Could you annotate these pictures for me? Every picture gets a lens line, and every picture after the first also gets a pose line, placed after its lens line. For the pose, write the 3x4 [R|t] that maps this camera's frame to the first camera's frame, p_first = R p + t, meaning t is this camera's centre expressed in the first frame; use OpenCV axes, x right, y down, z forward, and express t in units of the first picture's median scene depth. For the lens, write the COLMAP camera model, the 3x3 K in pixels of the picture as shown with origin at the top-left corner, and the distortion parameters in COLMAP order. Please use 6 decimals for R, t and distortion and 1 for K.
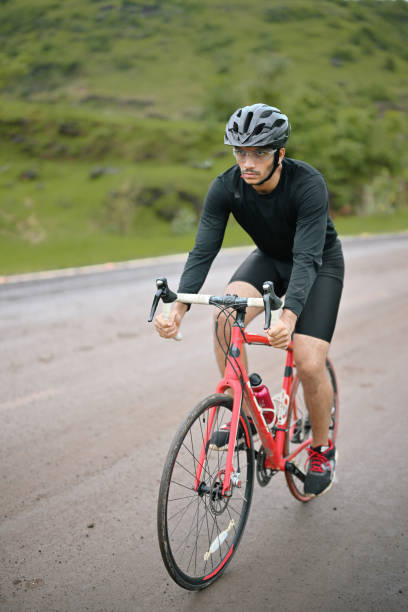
lens RADIAL K [[866.5, 0, 236.1], [0, 866.5, 281.4], [0, 0, 1]] dist [0.002713, -0.002962]
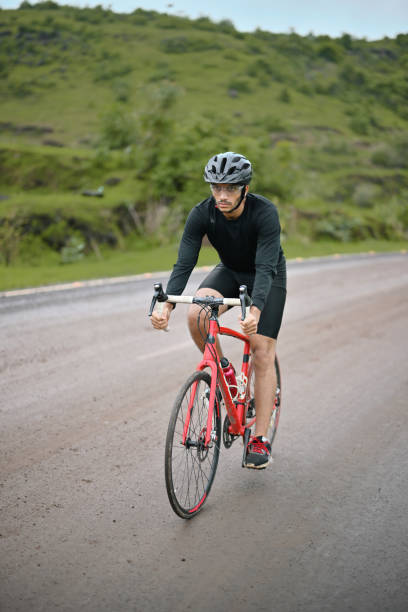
lens RADIAL K [[876.7, 0, 204.0], [0, 876.7, 306.0], [0, 0, 1]] dist [-0.009957, -0.000166]
pose [[0.996163, -0.002062, 0.087496, -0.123950], [0.002506, 0.999985, -0.004960, 0.035546], [-0.087485, 0.005160, 0.996153, -0.309658]]
